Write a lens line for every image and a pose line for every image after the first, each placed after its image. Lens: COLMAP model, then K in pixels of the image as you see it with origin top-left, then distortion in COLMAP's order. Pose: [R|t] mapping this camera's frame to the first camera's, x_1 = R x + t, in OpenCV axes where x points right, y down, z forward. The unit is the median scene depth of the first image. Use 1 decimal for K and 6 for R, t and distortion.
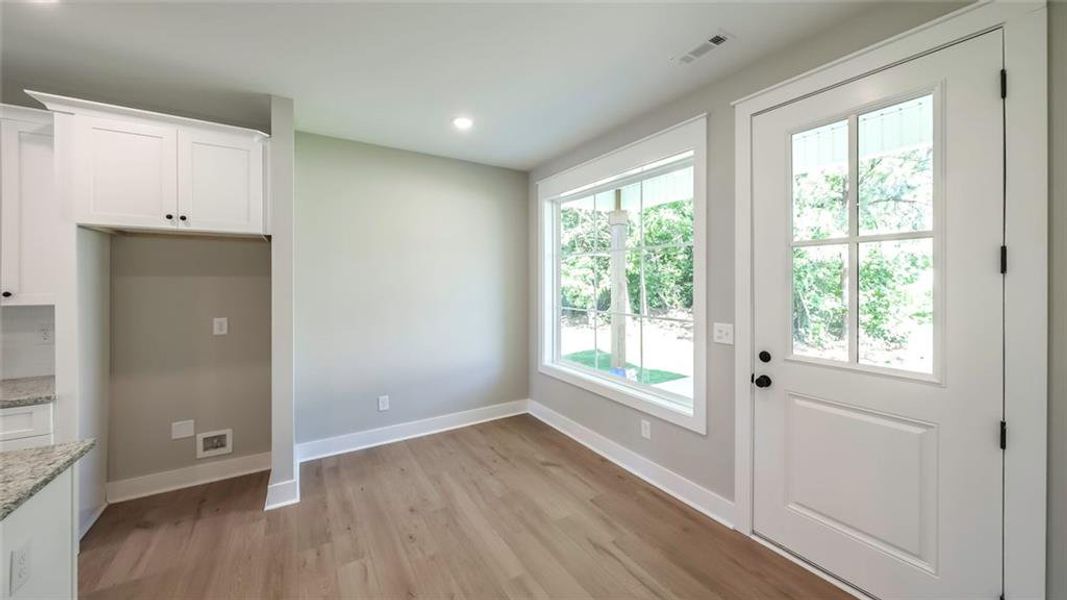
lens RADIAL K [[375.4, 0, 531.0], [0, 375.4, 281.2], [0, 0, 1]] dist [-0.002596, 0.000883]
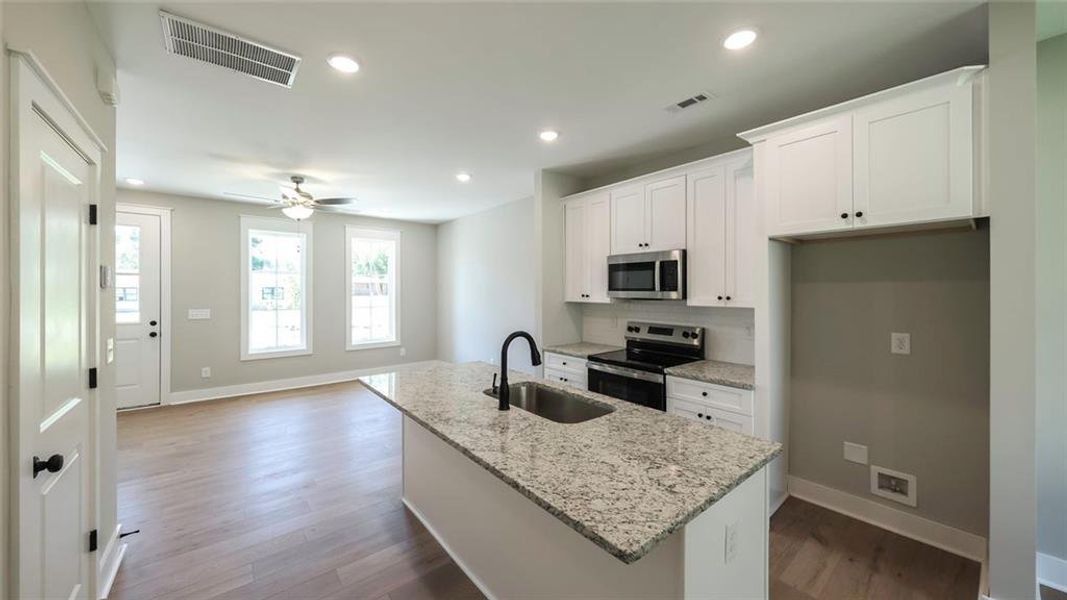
lens RADIAL K [[375.4, 0, 529.5], [0, 375.4, 289.1], [0, 0, 1]] dist [-0.002596, 0.000883]
pose [[0.129677, -0.001460, -0.991555, -0.151076], [-0.004365, 0.999988, -0.002043, 0.009039], [0.991547, 0.004593, 0.129669, 0.116575]]
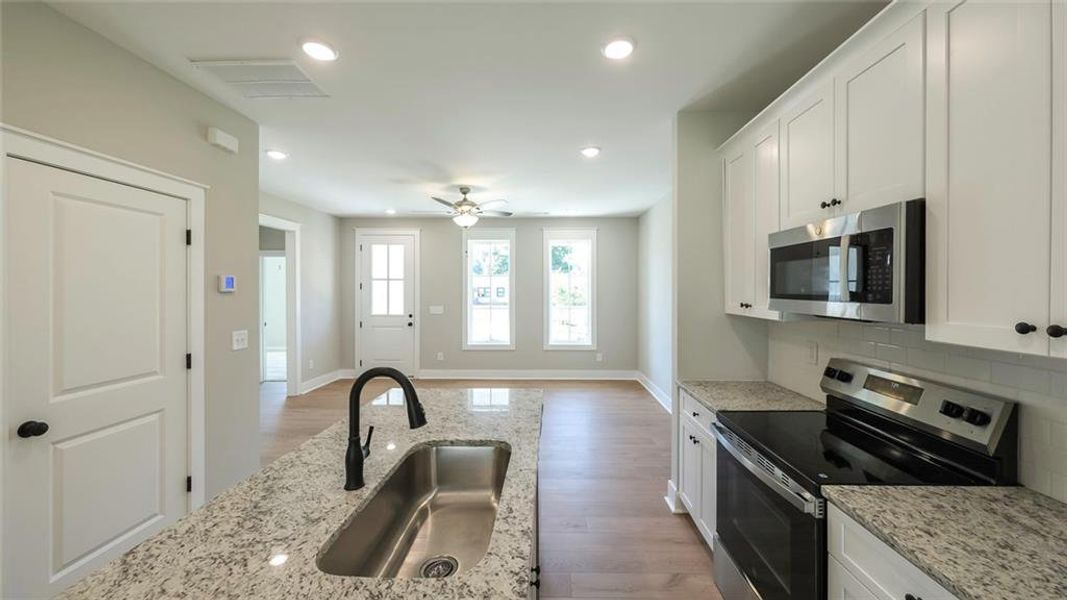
lens RADIAL K [[375.4, 0, 546.0], [0, 375.4, 291.5], [0, 0, 1]] dist [-0.002596, 0.000883]
pose [[-0.532115, 0.006067, -0.846650, -0.603429], [-0.003752, 0.999948, 0.009524, -0.006937], [0.846664, 0.008244, -0.532064, 0.598915]]
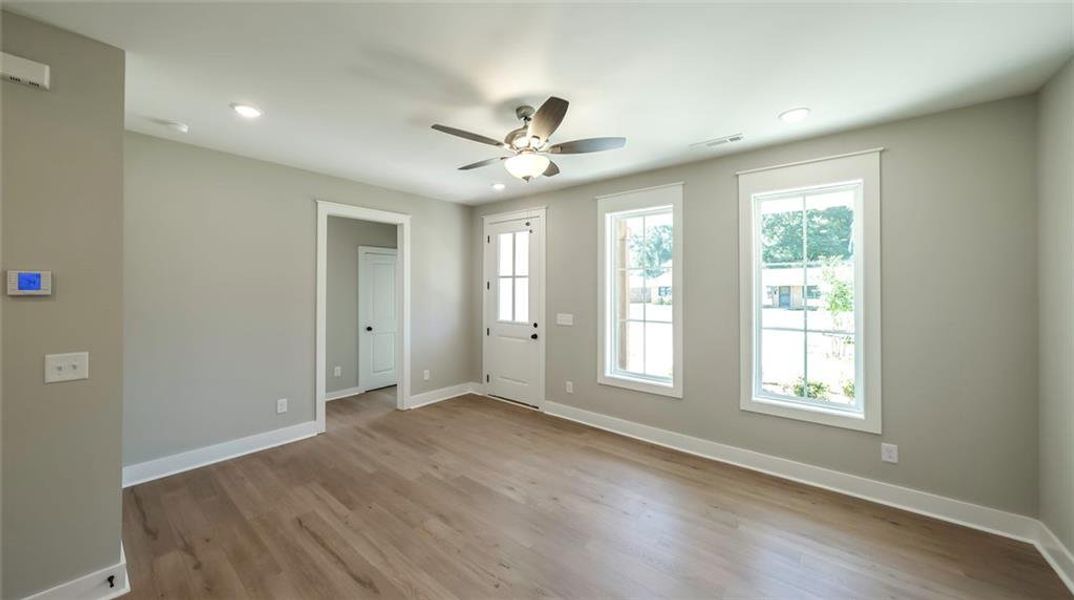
lens RADIAL K [[379.6, 0, 521.5], [0, 379.6, 284.0], [0, 0, 1]] dist [0.001732, -0.000319]
pose [[-0.951329, -0.003928, -0.308152, -1.596303], [-0.002527, 0.999985, -0.004947, -0.012022], [0.308167, -0.003928, -0.951324, 0.267007]]
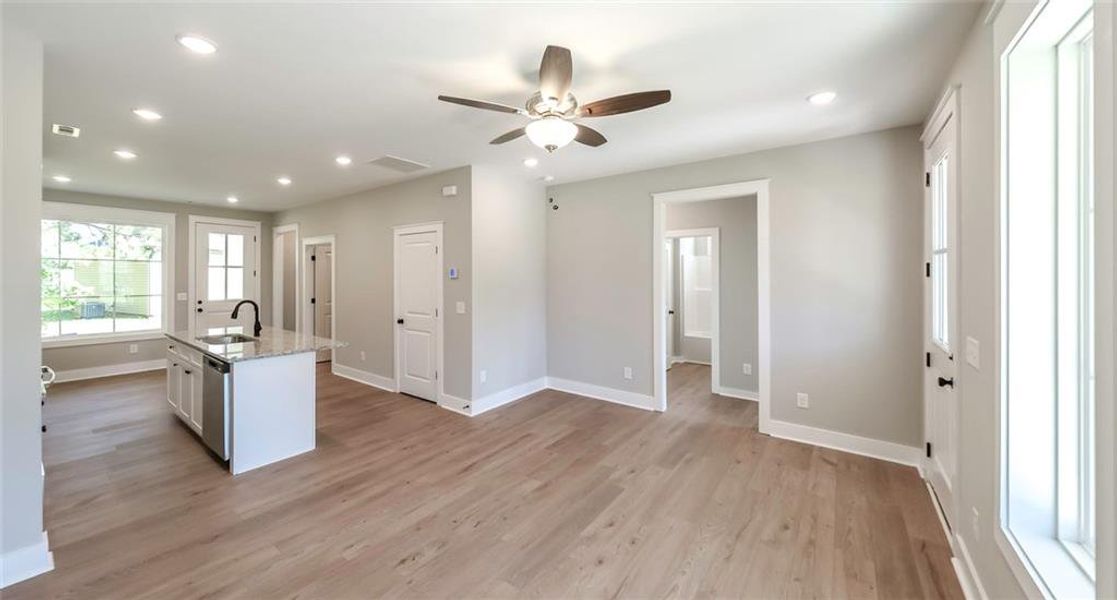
lens RADIAL K [[406.0, 0, 513.6], [0, 406.0, 274.2], [0, 0, 1]] dist [-0.002915, -0.000145]
pose [[-0.327527, 0.004565, 0.944831, -2.764080], [0.005588, 0.999980, -0.002894, -0.004249], [-0.944825, 0.004332, -0.327546, -0.289592]]
